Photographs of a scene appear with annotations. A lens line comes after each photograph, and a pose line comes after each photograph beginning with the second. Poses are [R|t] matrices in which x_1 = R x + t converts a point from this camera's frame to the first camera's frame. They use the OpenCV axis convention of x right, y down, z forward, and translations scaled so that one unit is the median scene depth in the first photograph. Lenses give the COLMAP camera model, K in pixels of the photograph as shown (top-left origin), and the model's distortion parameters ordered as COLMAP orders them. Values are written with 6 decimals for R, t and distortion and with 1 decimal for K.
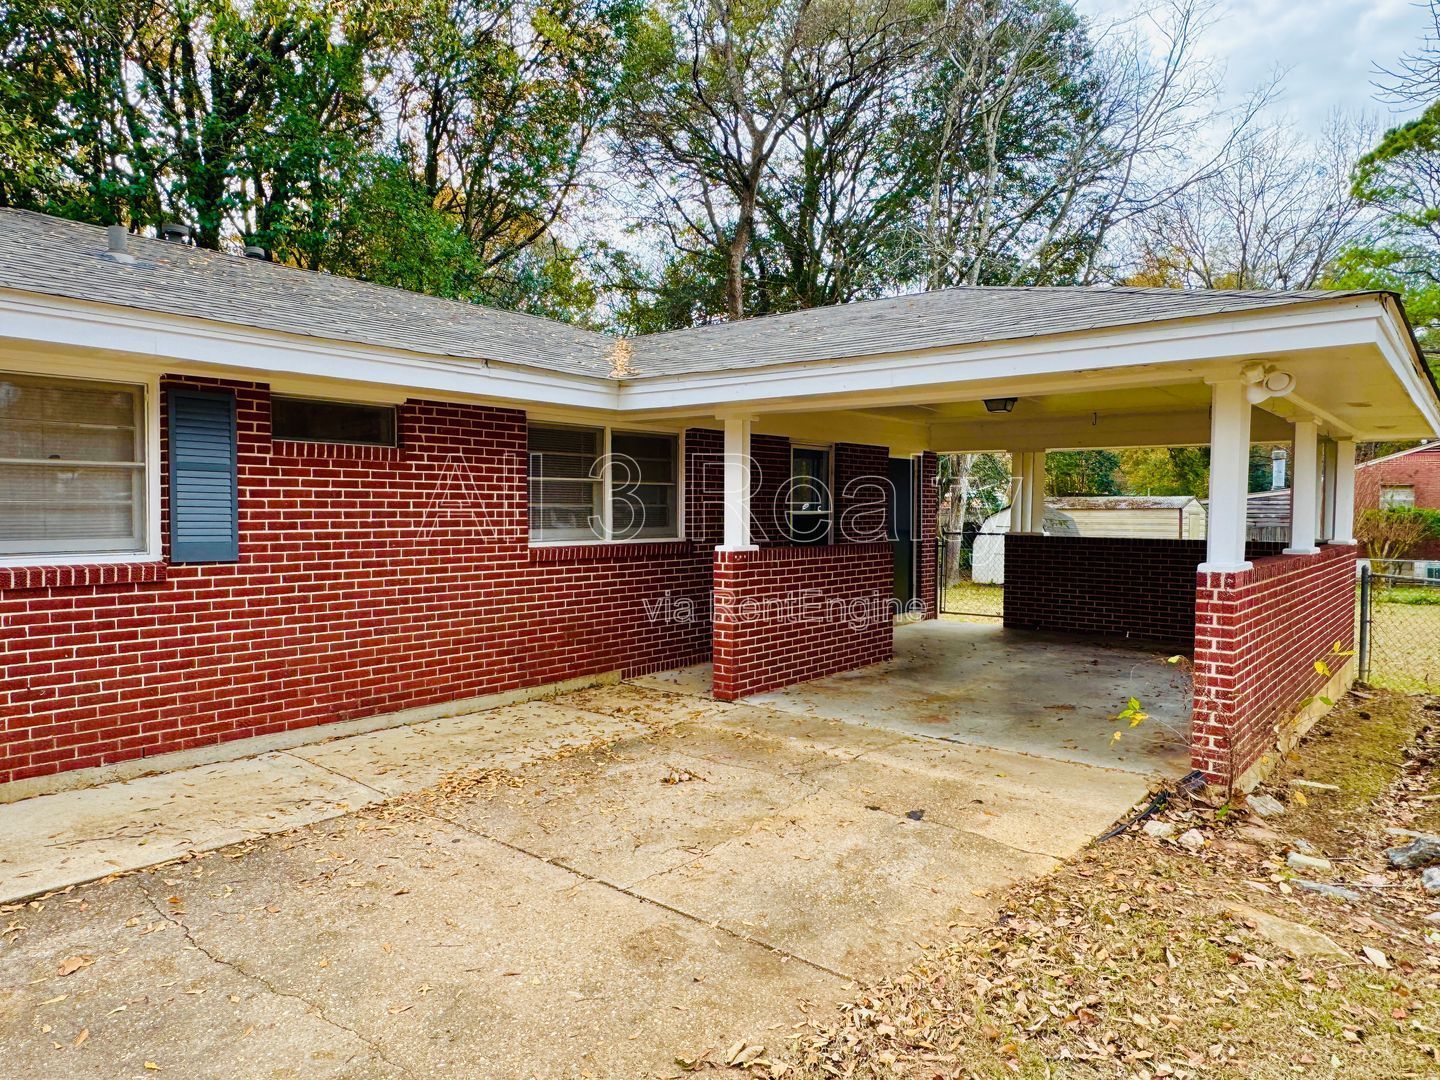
lens RADIAL K [[908.1, 0, 720.0], [0, 908.1, 540.0], [0, 0, 1]] dist [-0.017749, 0.000249]
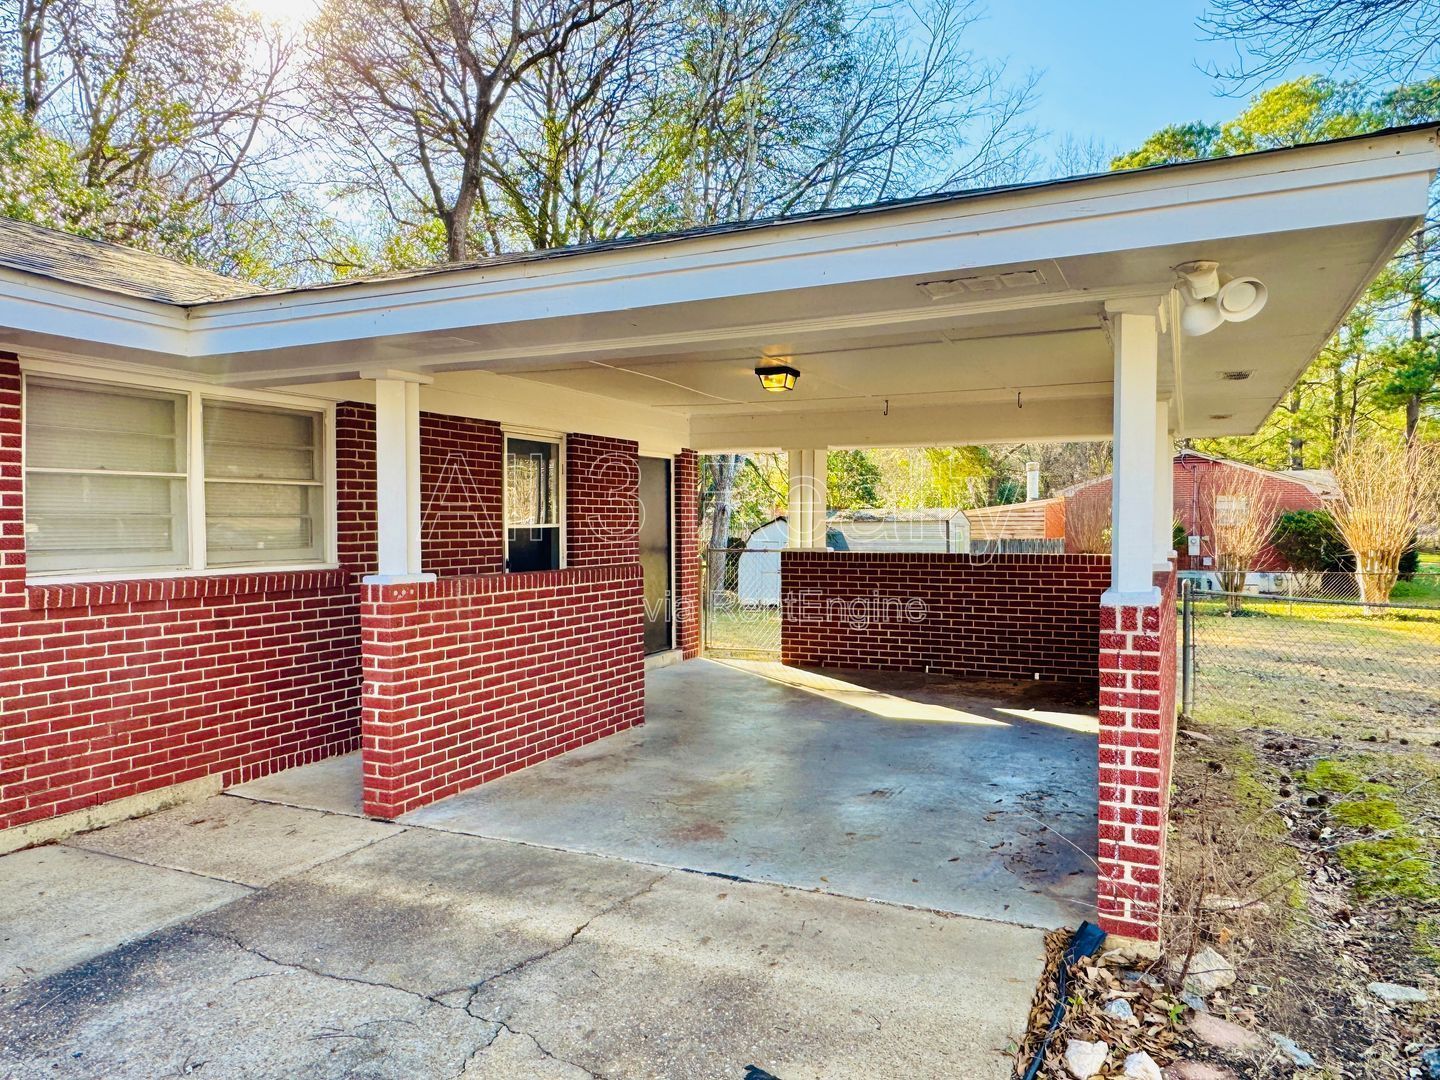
lens RADIAL K [[972.8, 0, 720.0], [0, 972.8, 540.0], [0, 0, 1]] dist [0.099916, -0.000834]
pose [[0.967077, -0.011988, 0.254202, 0.061077], [0.017070, 0.999696, -0.017793, -0.002324], [-0.253912, 0.021547, 0.966987, 0.264391]]
